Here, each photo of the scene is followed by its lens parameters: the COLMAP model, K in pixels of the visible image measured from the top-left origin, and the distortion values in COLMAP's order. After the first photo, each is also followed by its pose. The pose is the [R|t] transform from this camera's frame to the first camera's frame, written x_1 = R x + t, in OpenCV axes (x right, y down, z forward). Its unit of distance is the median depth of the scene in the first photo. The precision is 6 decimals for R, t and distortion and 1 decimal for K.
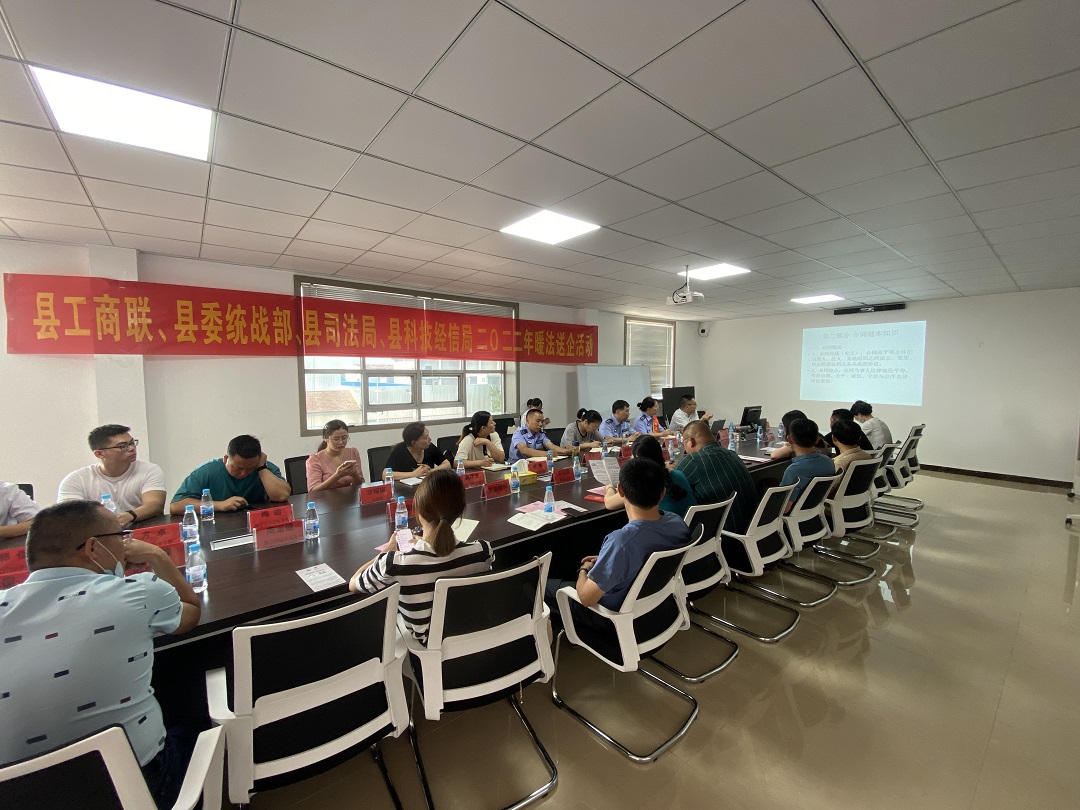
lens RADIAL K [[442.3, 0, 556.6], [0, 442.3, 402.7], [0, 0, 1]] dist [0.002317, -0.007952]
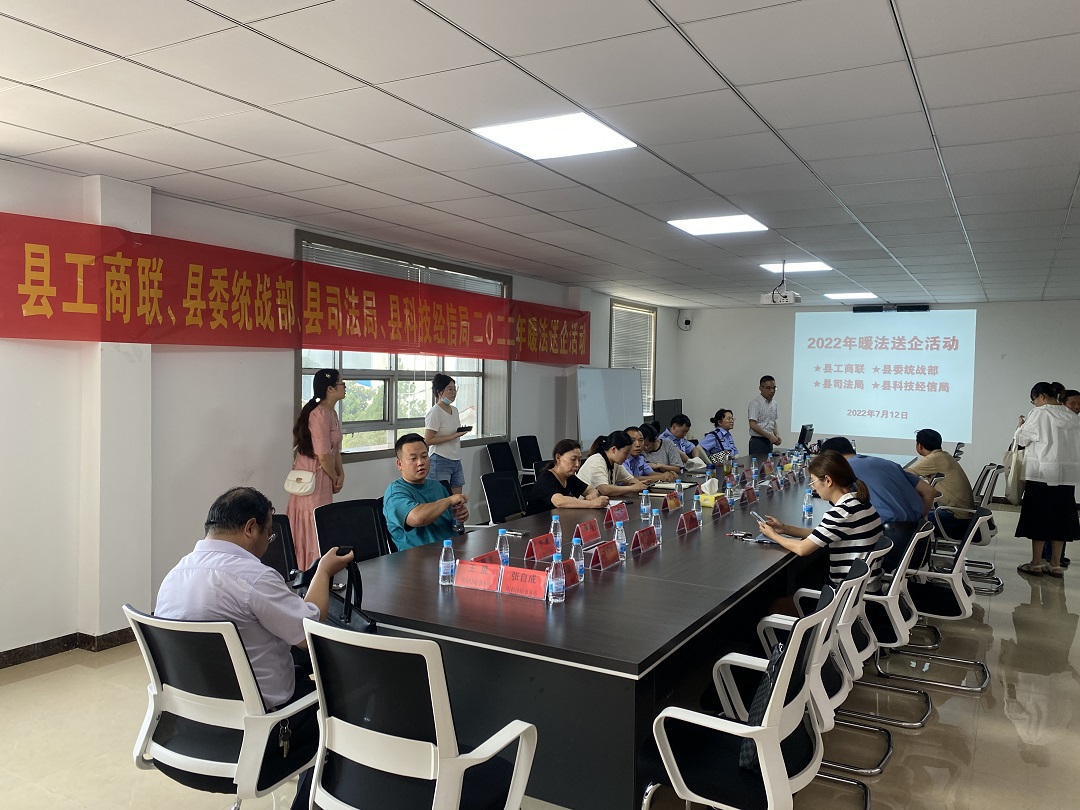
lens RADIAL K [[841.7, 0, 546.5], [0, 841.7, 409.0], [0, 0, 1]] dist [0.054594, -0.065916]
pose [[0.931782, 0.012216, 0.362812, -0.649057], [-0.006612, 0.999839, -0.016682, 0.005459], [-0.362957, 0.013145, 0.931713, -0.317287]]
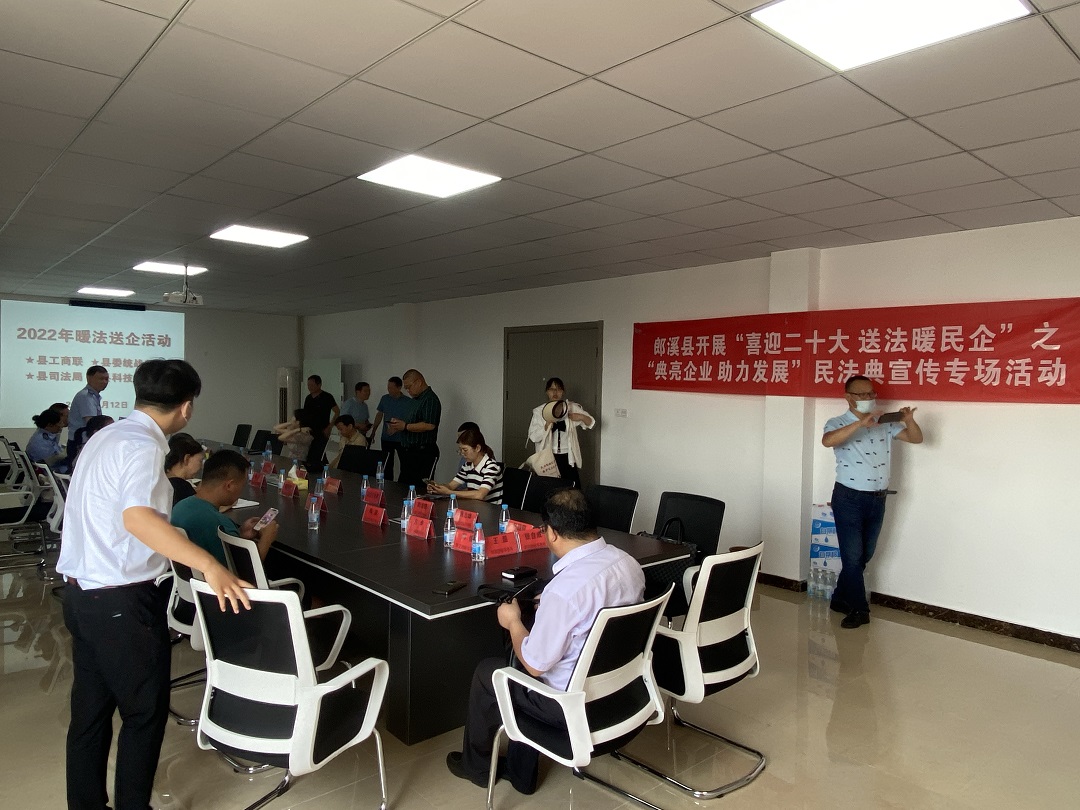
lens RADIAL K [[768.4, 0, 540.1], [0, 768.4, 405.4], [0, 0, 1]] dist [0.038785, 0.001557]
pose [[-0.006969, -0.016647, 0.999837, -1.199937], [0.043657, 0.998903, 0.016936, -0.005400], [-0.999022, 0.043768, -0.006235, 0.244644]]
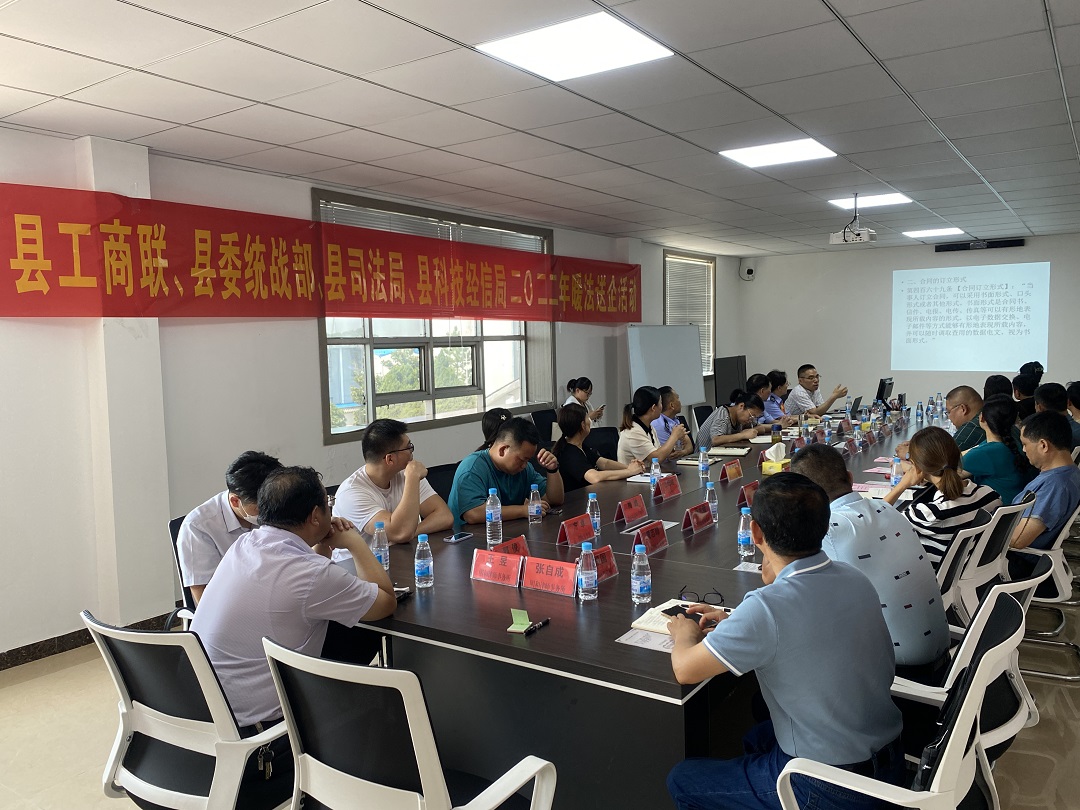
lens RADIAL K [[841.7, 0, 525.3], [0, 841.7, 410.7], [0, 0, 1]] dist [0.054594, -0.065916]
pose [[0.962800, -0.035257, 0.267904, -0.586183], [0.029372, 0.999232, 0.025944, 0.005376], [-0.268613, -0.017110, 0.963096, -0.228077]]
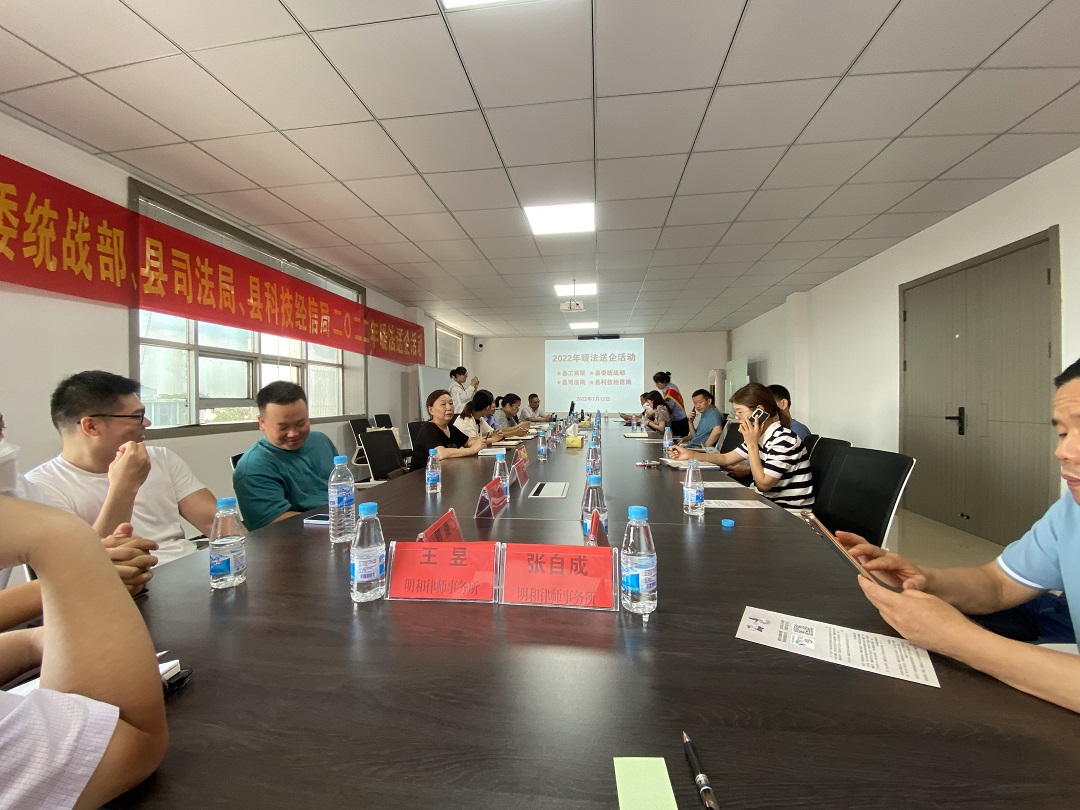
lens RADIAL K [[442.3, 0, 537.5], [0, 442.3, 405.0], [0, 0, 1]] dist [0.002317, -0.007952]
pose [[0.739196, -0.002081, 0.673487, -0.539033], [0.041238, 0.998259, -0.042177, 0.072784], [-0.672227, 0.058951, 0.737995, 0.167961]]
